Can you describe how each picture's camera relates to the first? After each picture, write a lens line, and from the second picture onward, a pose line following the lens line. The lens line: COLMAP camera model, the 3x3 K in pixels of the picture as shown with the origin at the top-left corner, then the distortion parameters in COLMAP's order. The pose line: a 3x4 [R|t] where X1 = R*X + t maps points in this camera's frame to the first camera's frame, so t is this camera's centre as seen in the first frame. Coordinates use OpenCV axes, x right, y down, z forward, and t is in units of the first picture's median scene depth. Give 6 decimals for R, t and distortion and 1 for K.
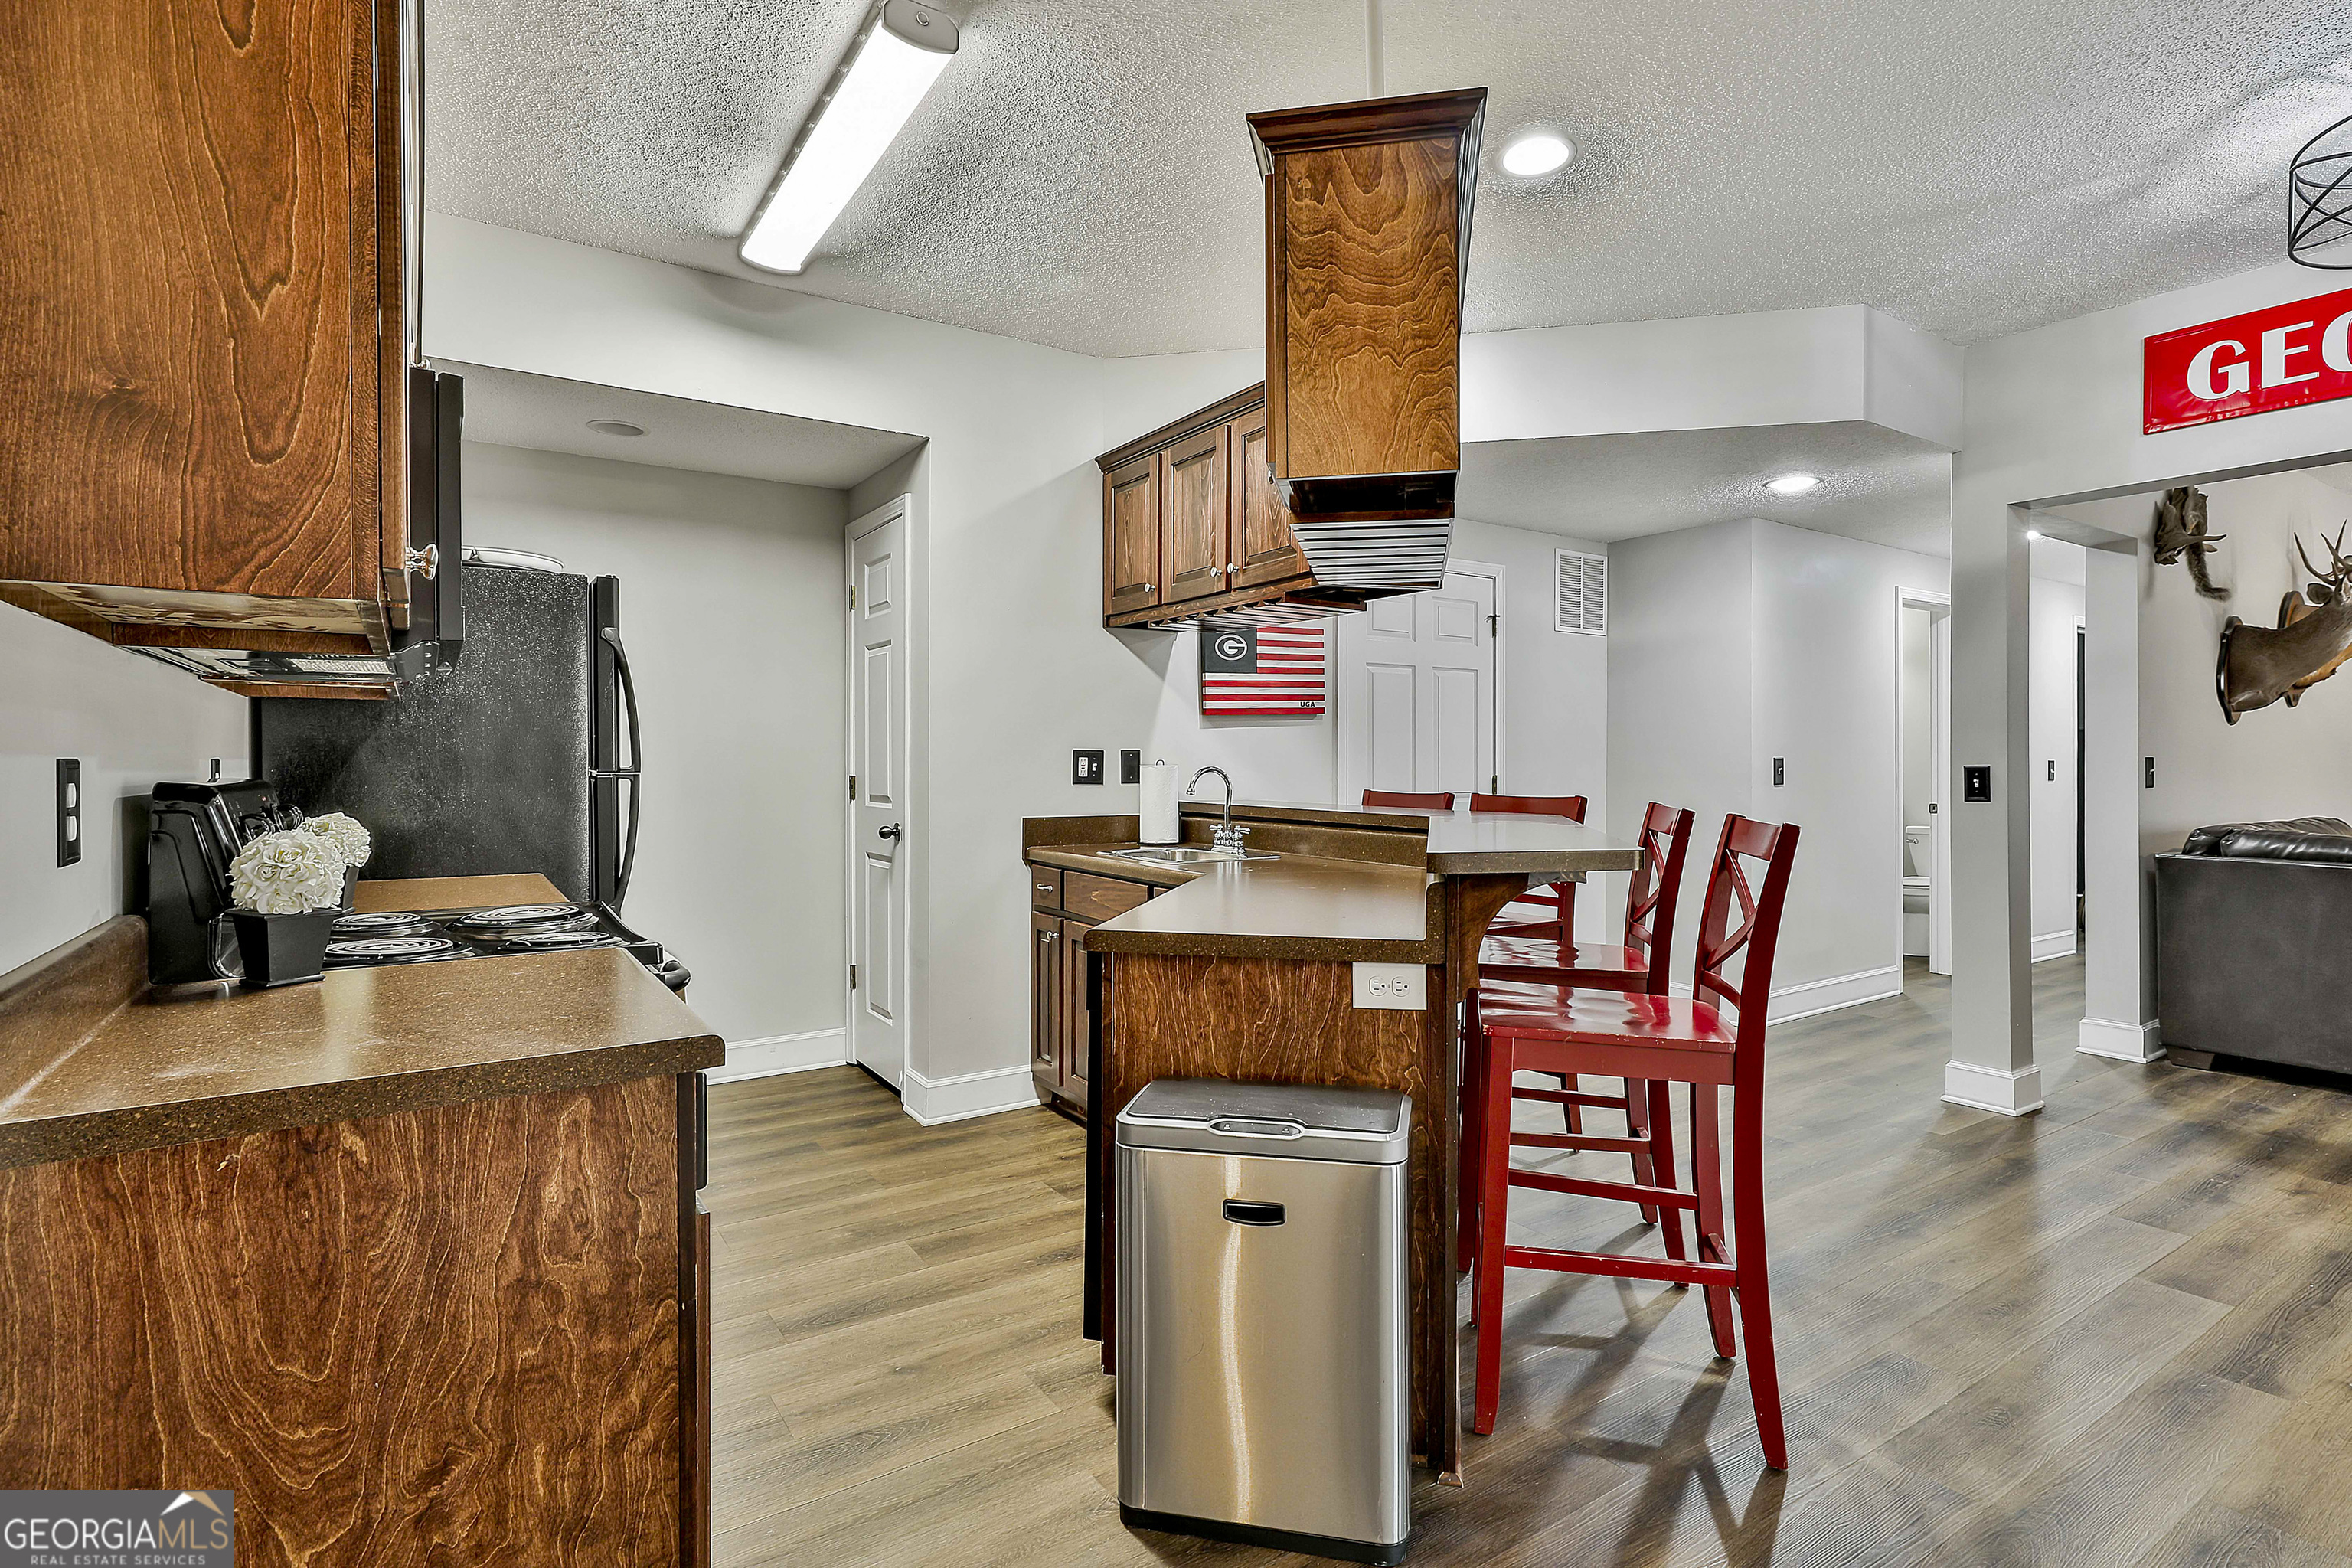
lens RADIAL K [[1129.8, 0, 1190.5], [0, 1129.8, 773.2], [0, 0, 1]] dist [-0.002715, 0.001926]
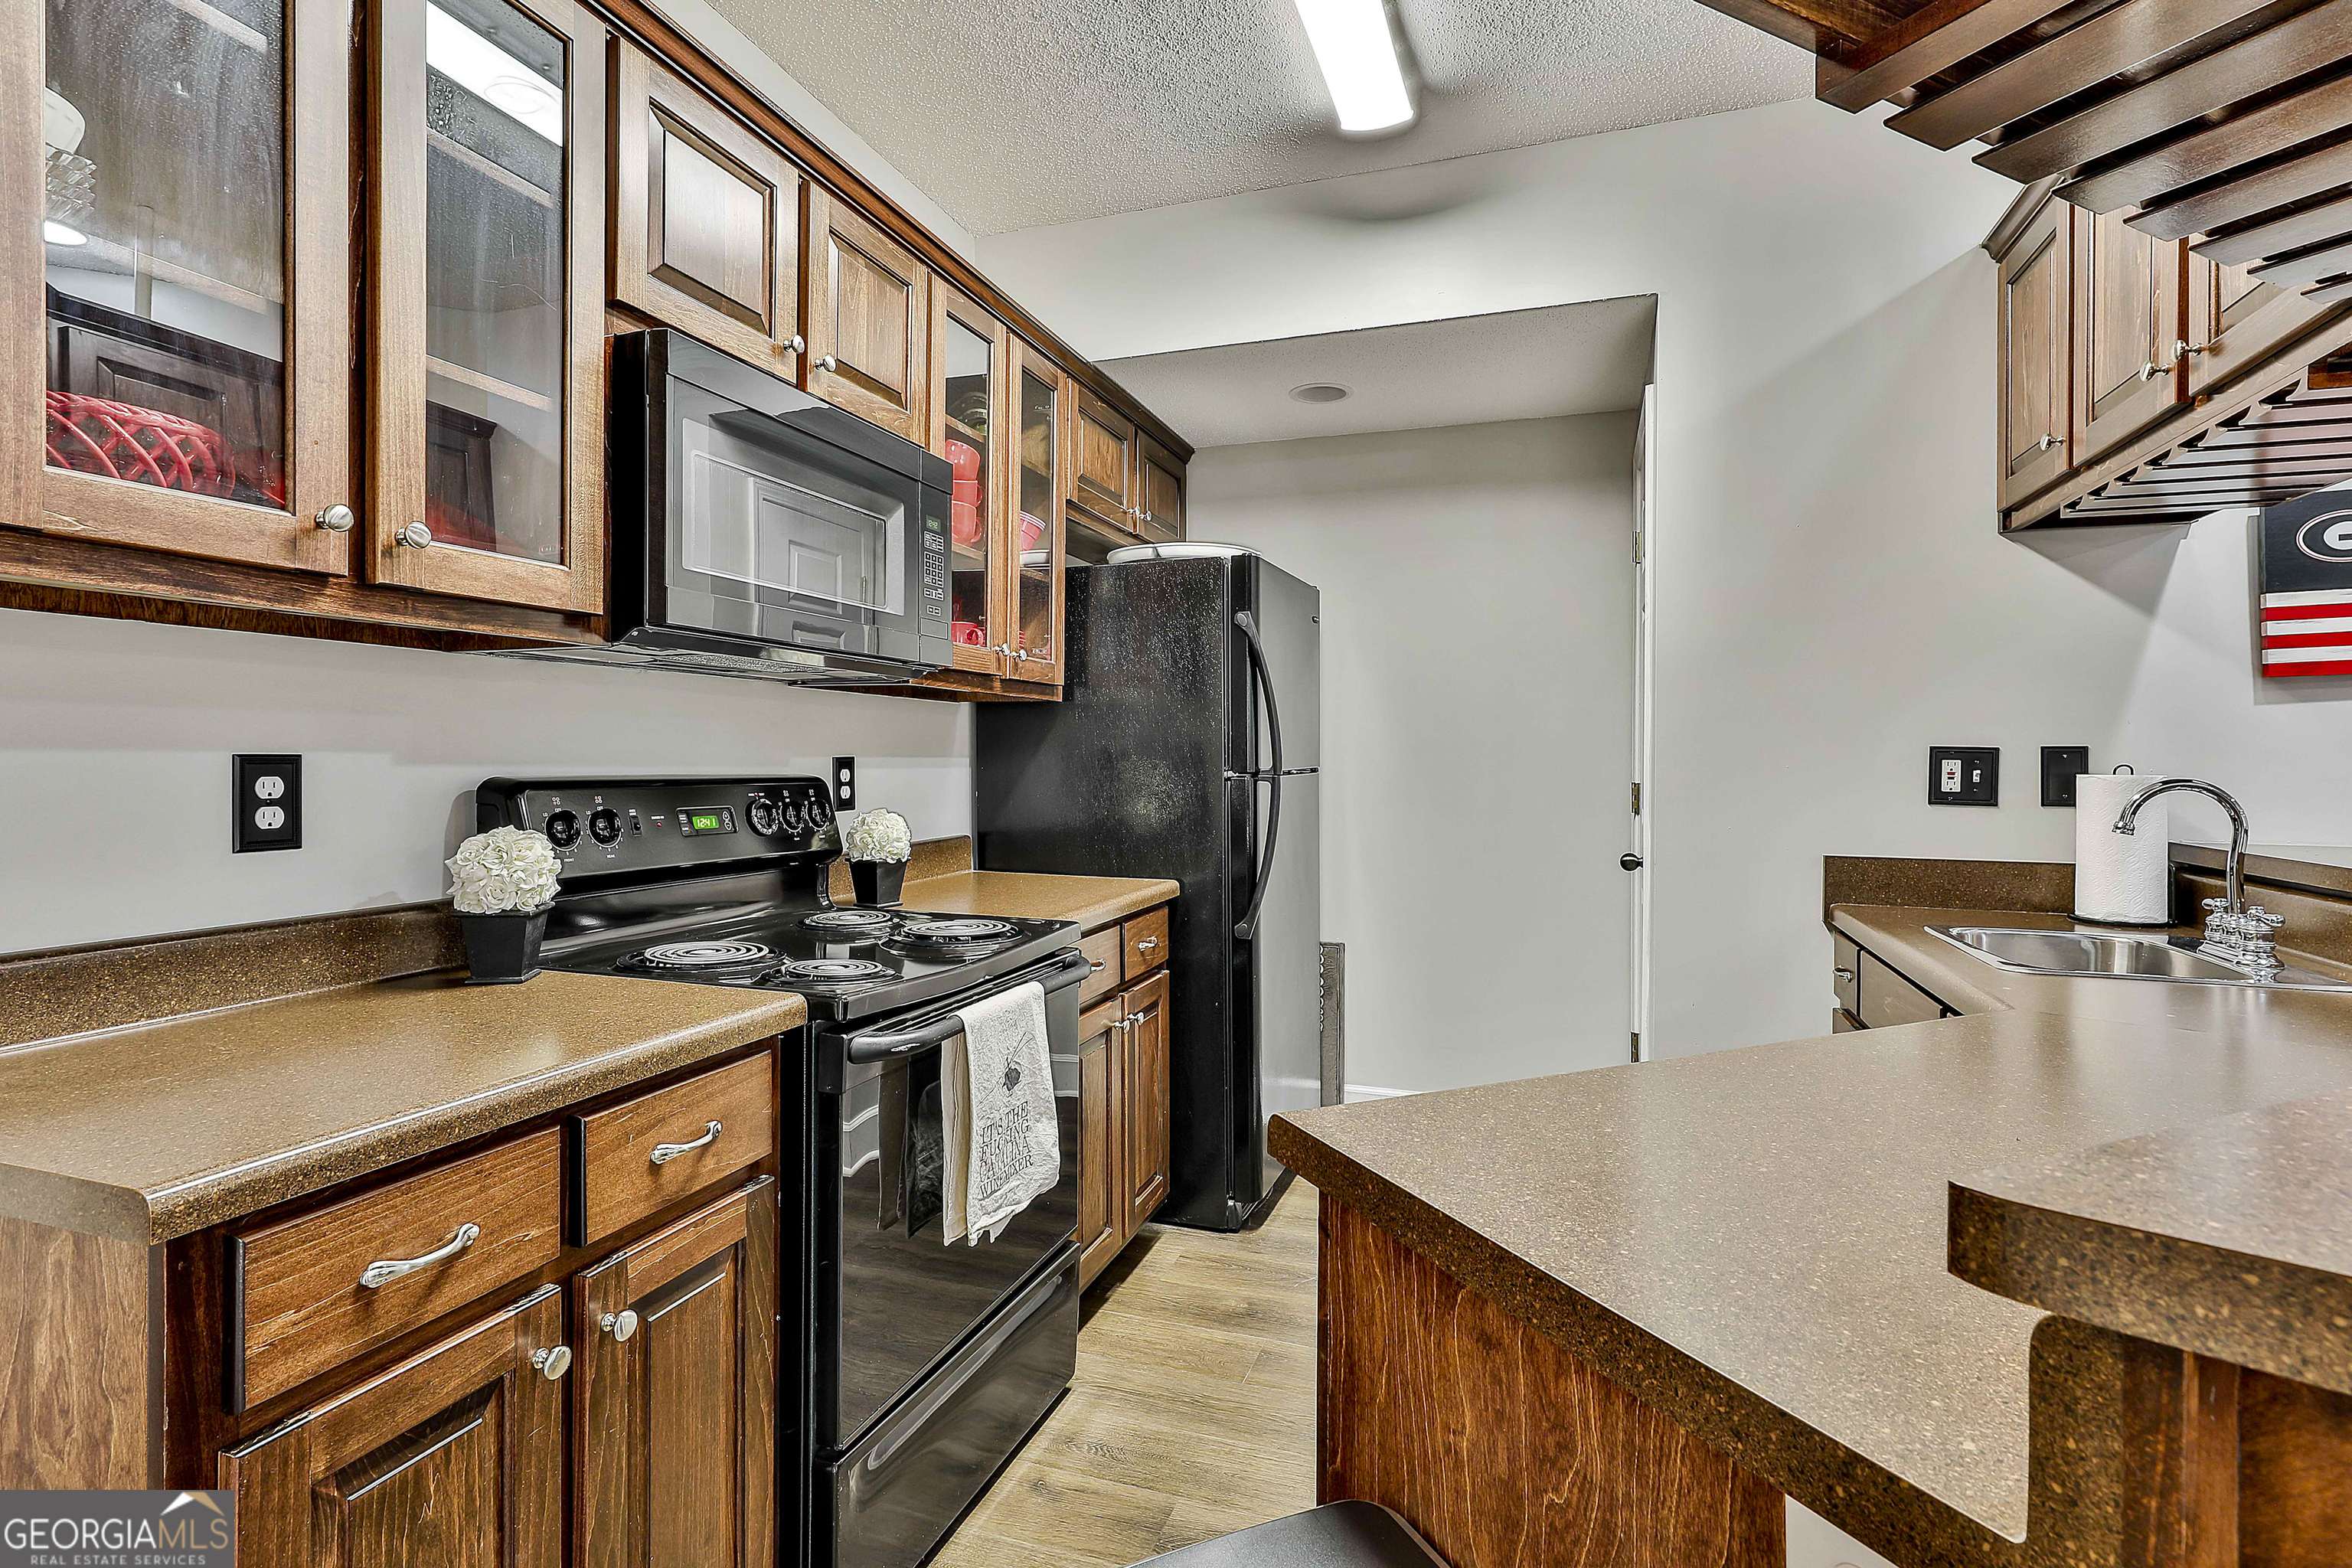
lens RADIAL K [[1129.8, 0, 1166.6], [0, 1129.8, 763.9], [0, 0, 1]] dist [-0.002715, 0.001926]
pose [[0.604248, 0.006142, -0.796773, 0.190742], [-0.014489, 0.999890, -0.003280, -0.005769], [0.796664, 0.013527, 0.604270, 0.483963]]
